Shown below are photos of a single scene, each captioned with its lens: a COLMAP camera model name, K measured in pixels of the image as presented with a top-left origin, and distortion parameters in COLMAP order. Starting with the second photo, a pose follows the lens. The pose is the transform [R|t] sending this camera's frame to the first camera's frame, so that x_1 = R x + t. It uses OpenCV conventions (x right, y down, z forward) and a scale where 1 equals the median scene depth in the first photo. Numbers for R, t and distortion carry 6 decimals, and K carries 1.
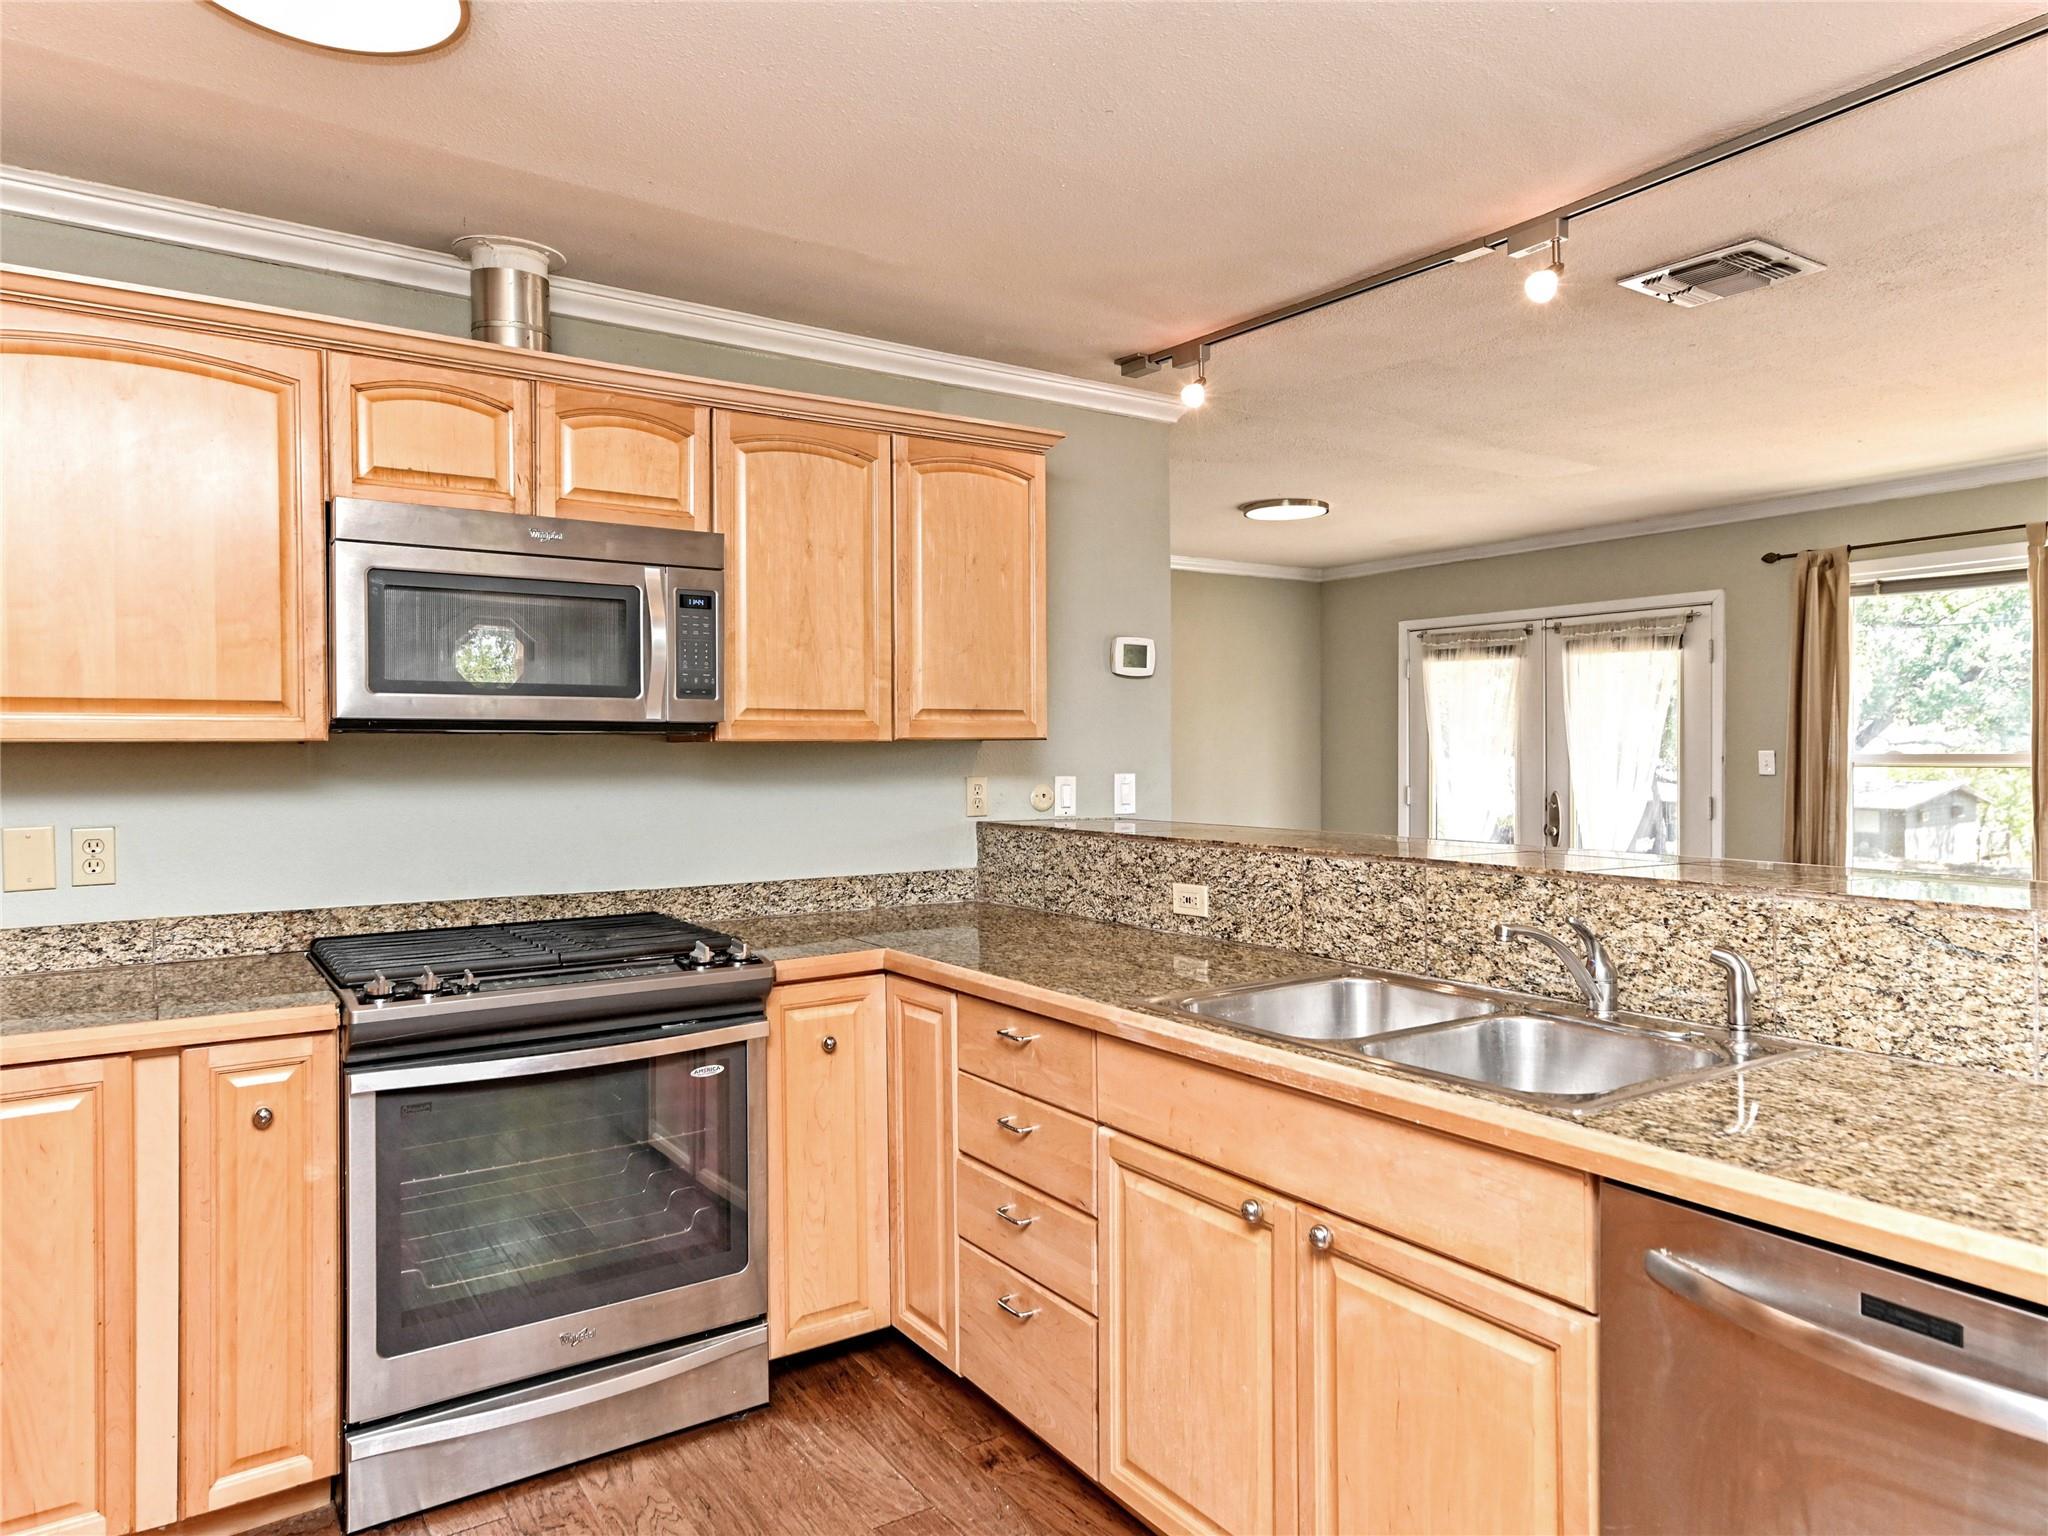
lens RADIAL K [[1310.2, 0, 1020.4], [0, 1310.2, 765.7], [0, 0, 1]] dist [0.018359, 0.002110]
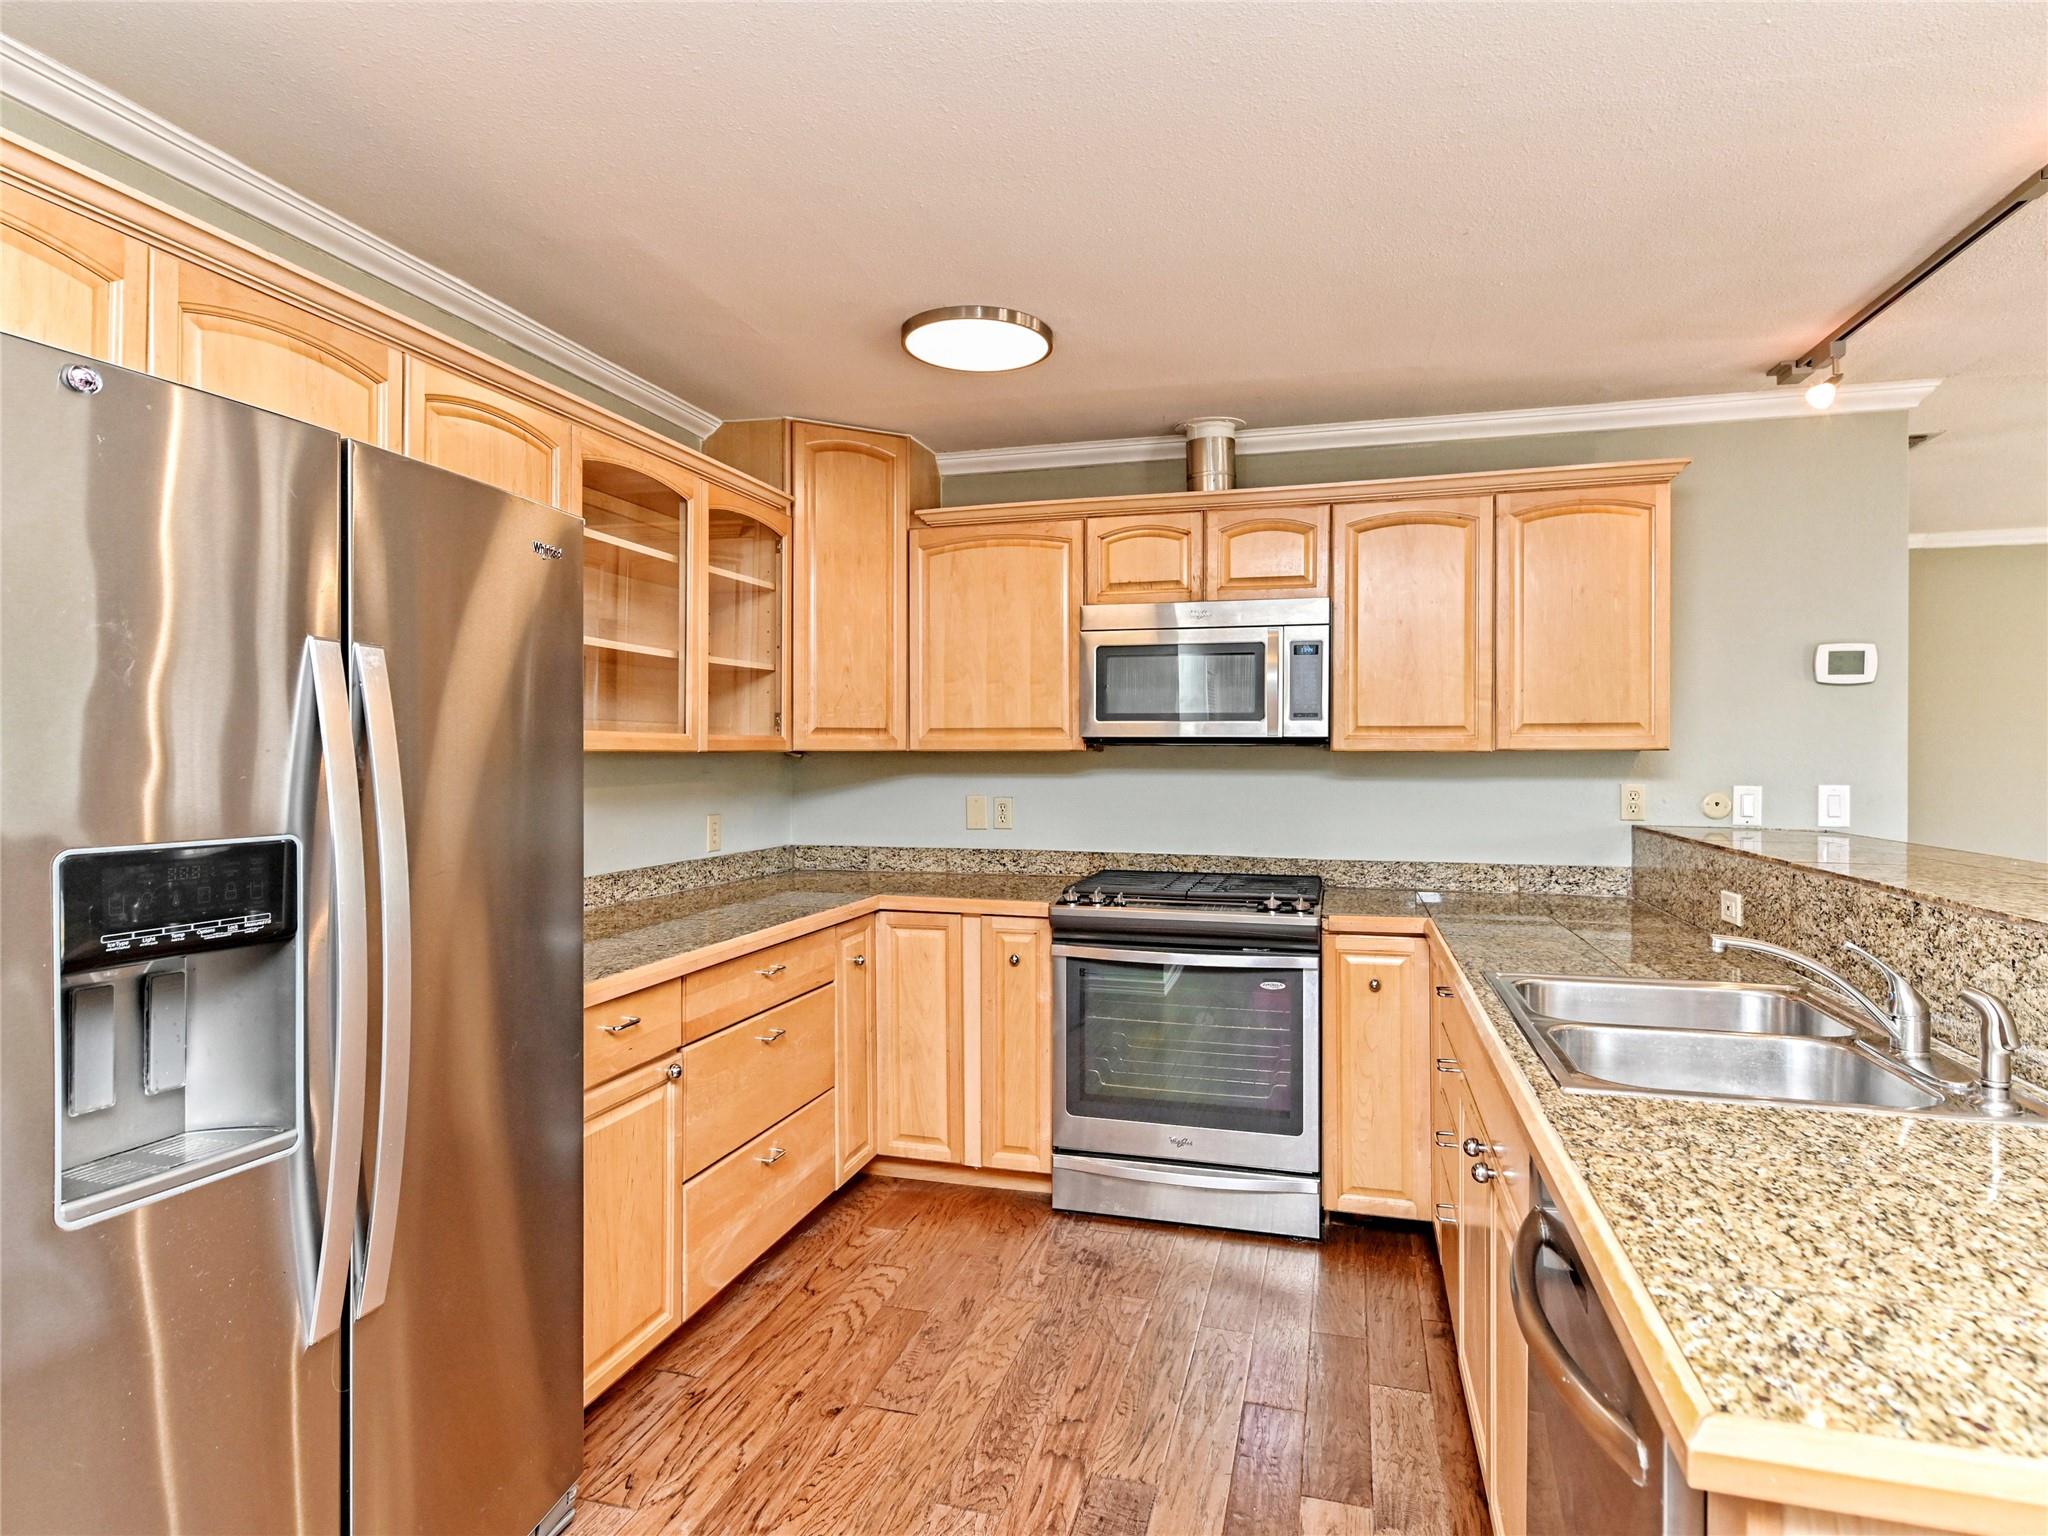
lens RADIAL K [[1110.6, 0, 1020.0], [0, 1110.6, 763.7], [0, 0, 1]] dist [-0.002044, -0.000739]
pose [[0.645699, 0.011653, -0.763503, 0.456619], [-0.015021, 0.999884, 0.002557, -0.003867], [0.763445, 0.009818, 0.645799, 0.021389]]
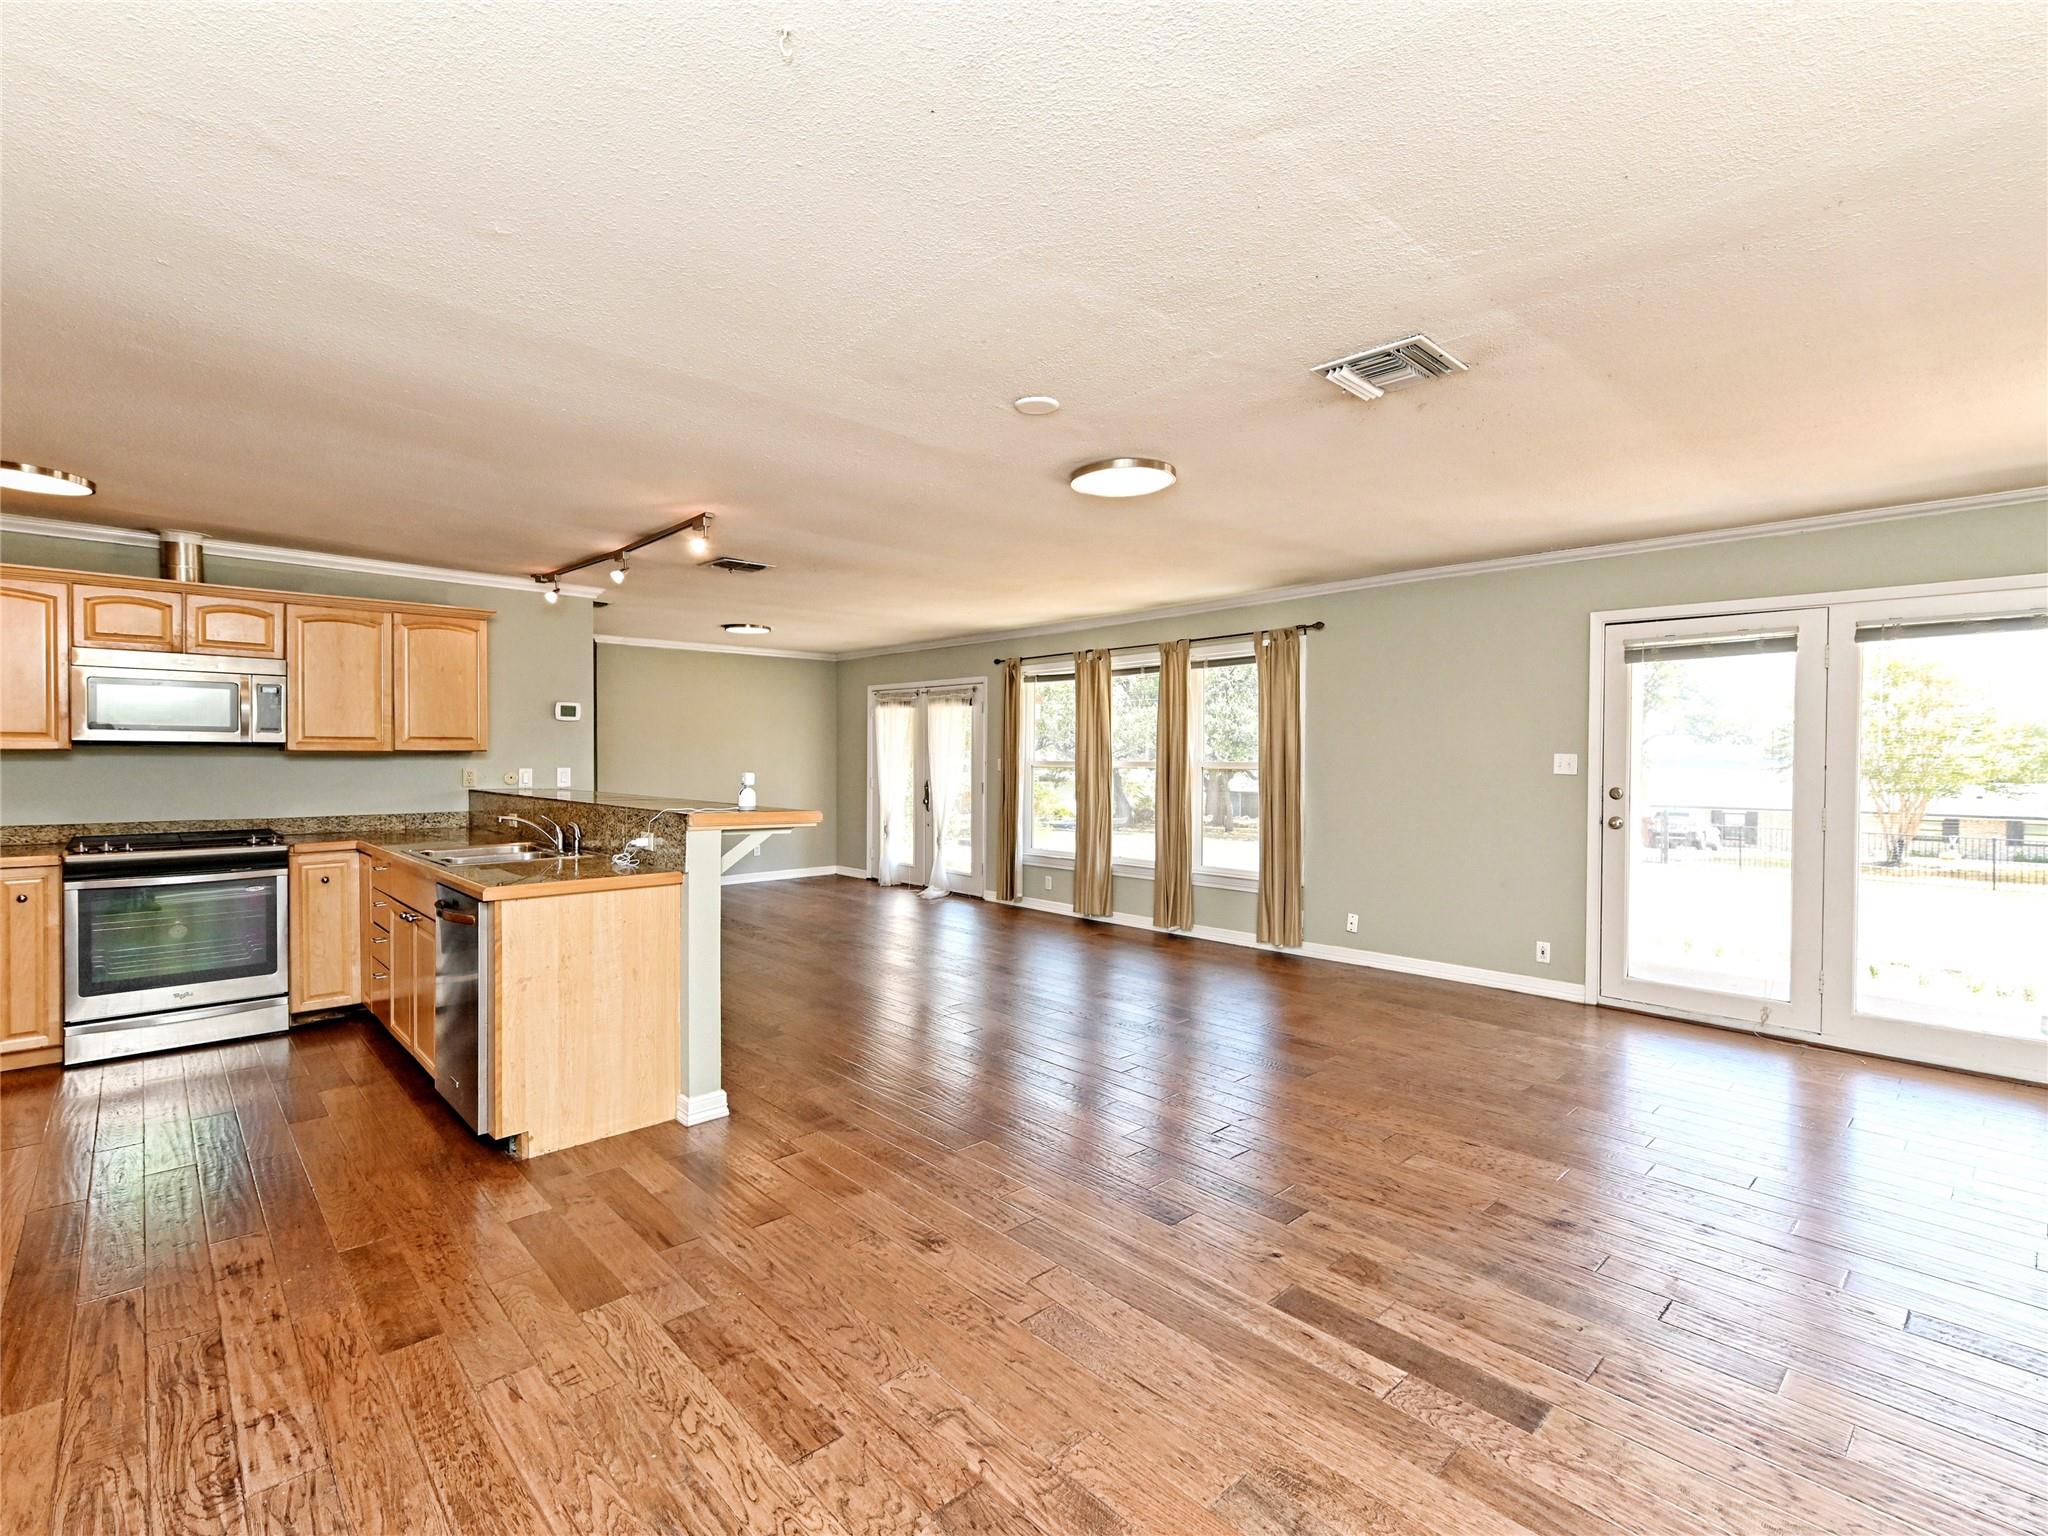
lens RADIAL K [[952.7, 0, 1014.8], [0, 952.7, 763.0], [0, 0, 1]] dist [0.007777, 0.000446]
pose [[0.987834, 0.006027, 0.155397, 0.795234], [-0.005154, 0.999969, -0.006020, 0.006124], [-0.155429, 0.005146, 0.987834, -0.873524]]
